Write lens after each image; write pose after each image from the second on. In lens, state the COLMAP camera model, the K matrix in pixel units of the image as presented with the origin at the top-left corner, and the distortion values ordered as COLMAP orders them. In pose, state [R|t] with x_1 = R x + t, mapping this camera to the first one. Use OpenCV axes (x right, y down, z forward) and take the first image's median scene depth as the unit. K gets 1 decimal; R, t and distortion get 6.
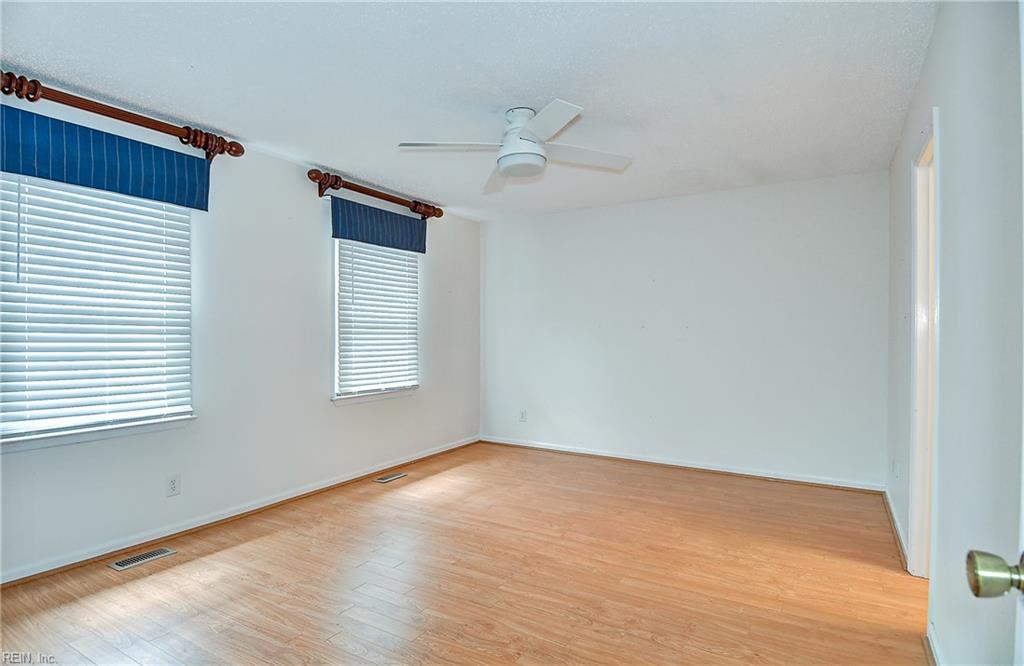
lens RADIAL K [[539.8, 0, 494.1], [0, 539.8, 336.1], [0, 0, 1]] dist [-0.002363, -0.001501]
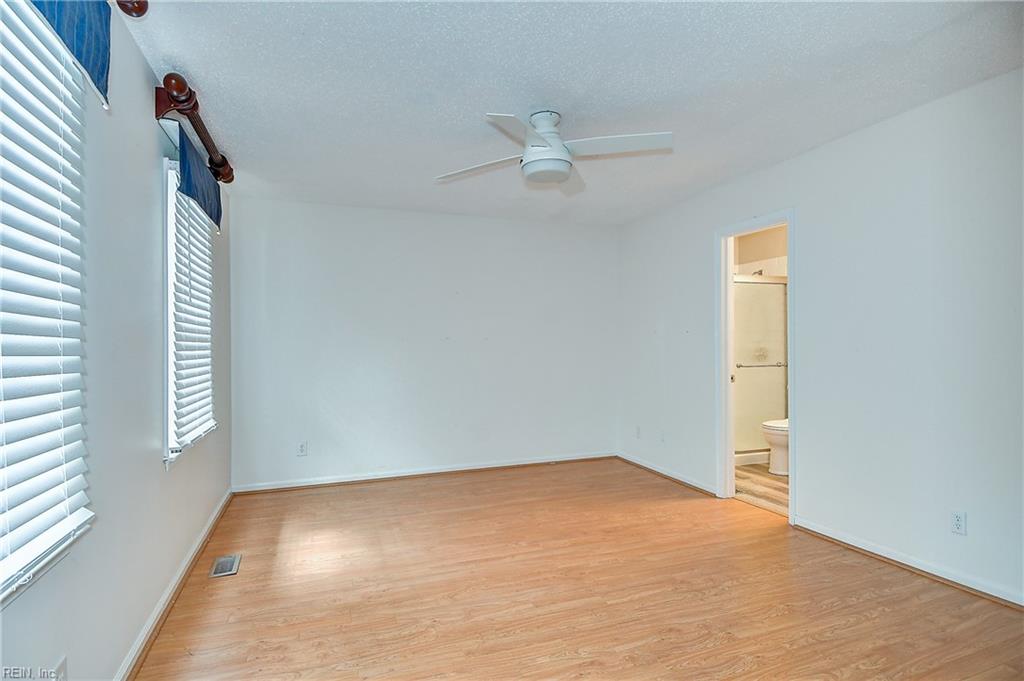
lens RADIAL K [[538.6, 0, 511.5], [0, 538.6, 344.2], [0, 0, 1]] dist [0.043723, -0.050996]
pose [[0.616404, -0.009897, 0.787368, -0.742819], [0.016961, 0.999856, -0.000709, -0.015279], [-0.787247, 0.013792, 0.616483, 0.427635]]
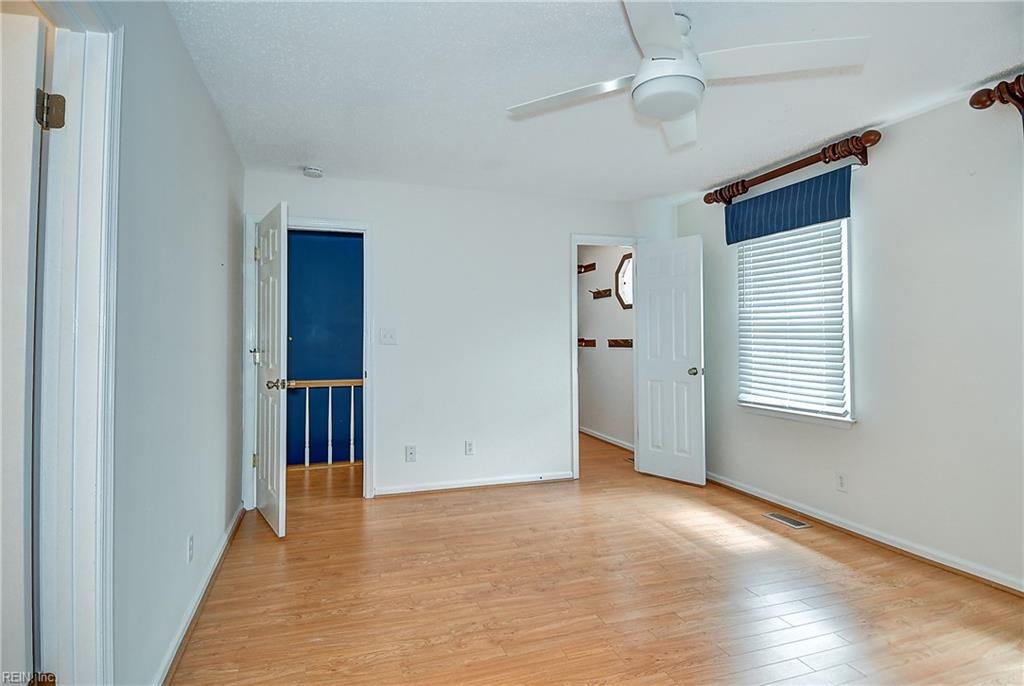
lens RADIAL K [[542.6, 0, 508.7], [0, 542.6, 343.8], [0, 0, 1]] dist [0.047884, -0.052113]
pose [[-0.639955, 0.012433, -0.768311, 0.689828], [0.003443, 0.999905, 0.013314, -0.014187], [0.768404, 0.005875, -0.639938, 1.239472]]
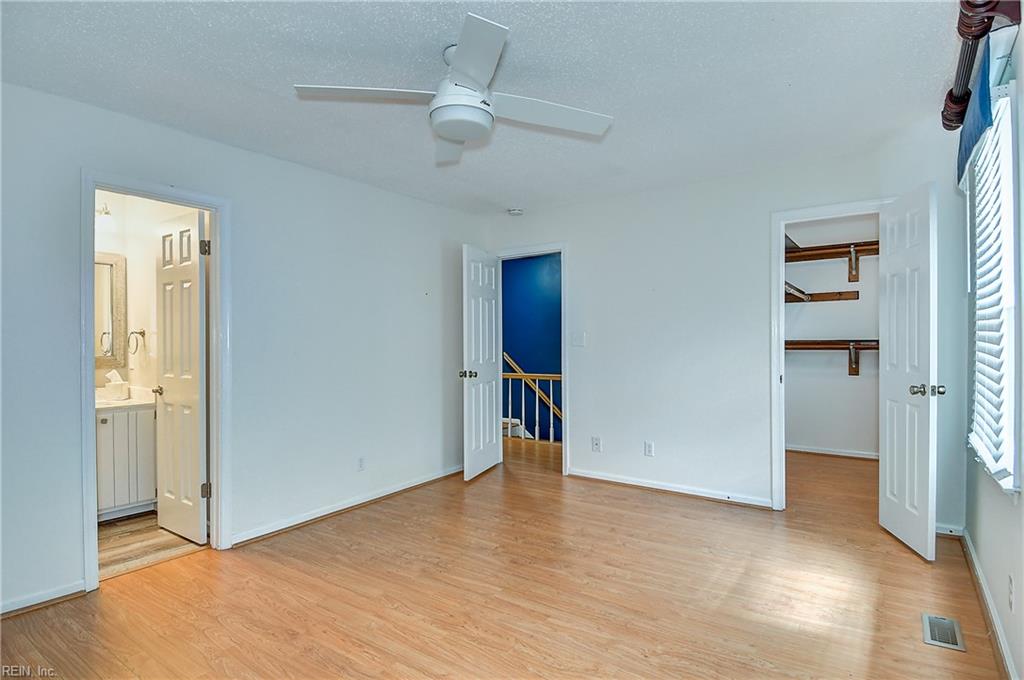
lens RADIAL K [[538.6, 0, 511.5], [0, 538.6, 343.7], [0, 0, 1]] dist [0.043723, -0.050996]
pose [[-0.998701, 0.006357, 0.050557, -0.055824], [0.007037, 0.999887, 0.013286, -0.025677], [-0.050467, 0.013625, -0.998633, 1.713331]]
